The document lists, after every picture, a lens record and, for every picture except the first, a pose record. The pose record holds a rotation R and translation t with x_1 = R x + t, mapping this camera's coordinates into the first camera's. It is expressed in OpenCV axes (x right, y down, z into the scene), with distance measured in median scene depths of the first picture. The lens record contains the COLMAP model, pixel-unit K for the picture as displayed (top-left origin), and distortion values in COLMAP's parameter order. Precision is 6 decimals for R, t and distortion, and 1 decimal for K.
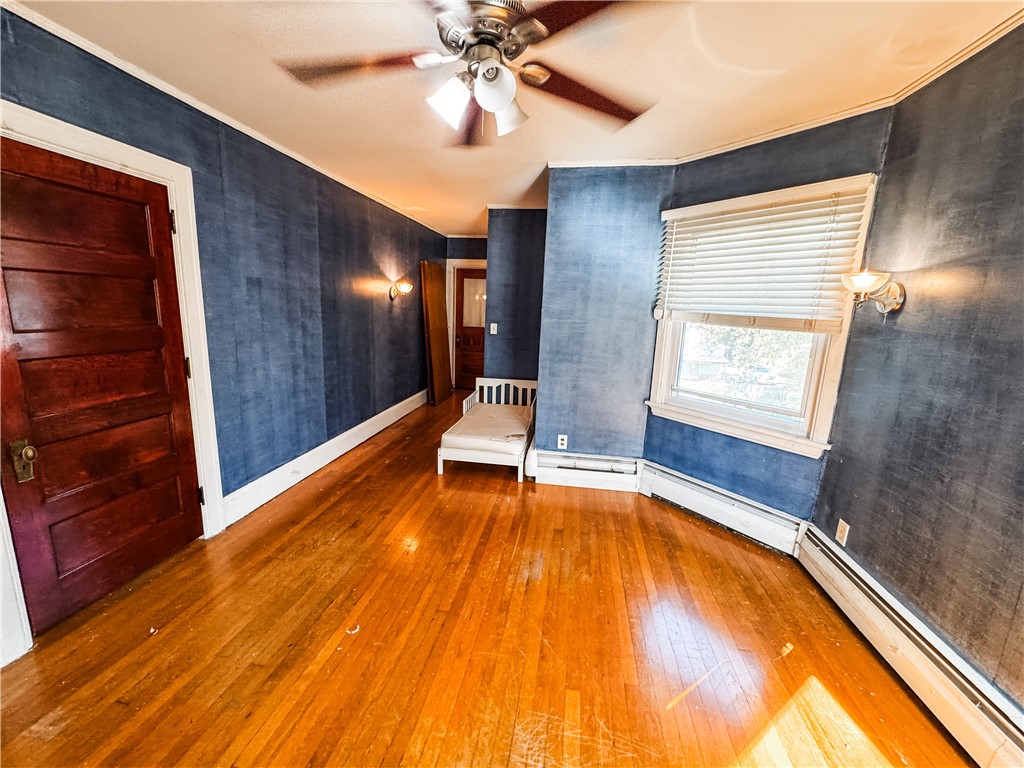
lens RADIAL K [[410.6, 0, 513.0], [0, 410.6, 384.0], [0, 0, 1]] dist [-0.001008, 0.000401]
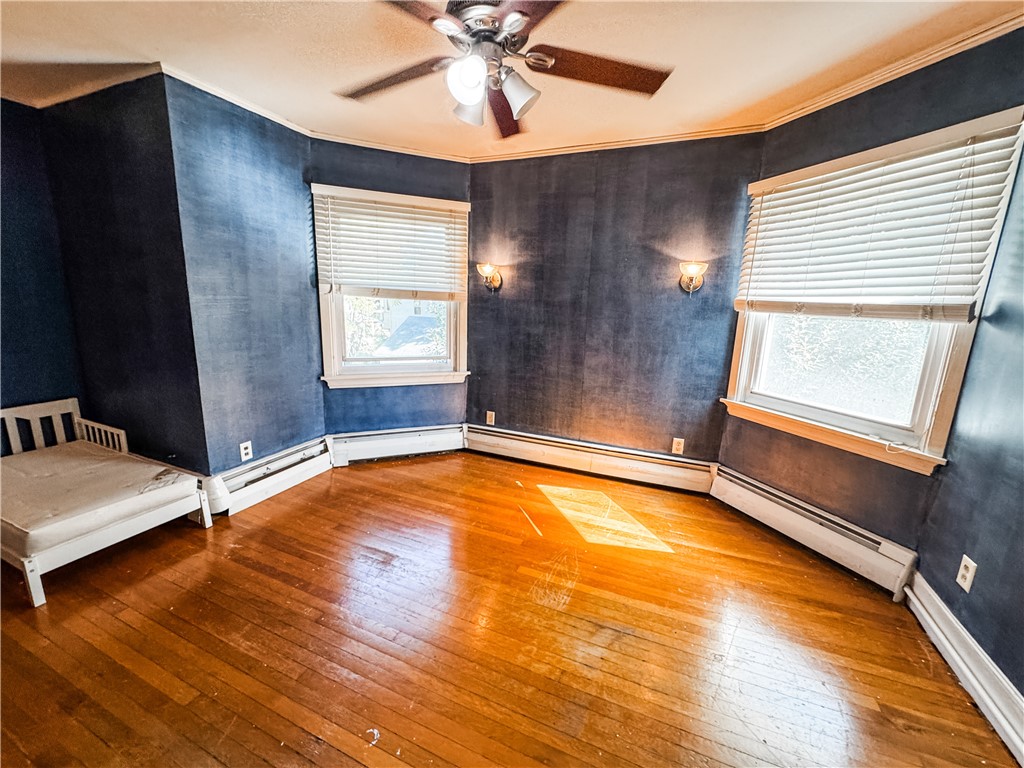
lens RADIAL K [[410.6, 0, 513.0], [0, 410.6, 384.0], [0, 0, 1]] dist [-0.001008, 0.000401]
pose [[0.231026, -0.223132, 0.947016, -0.539896], [0.157523, 0.969084, 0.189904, -0.060988], [-0.960111, 0.105304, 0.259032, 0.315805]]
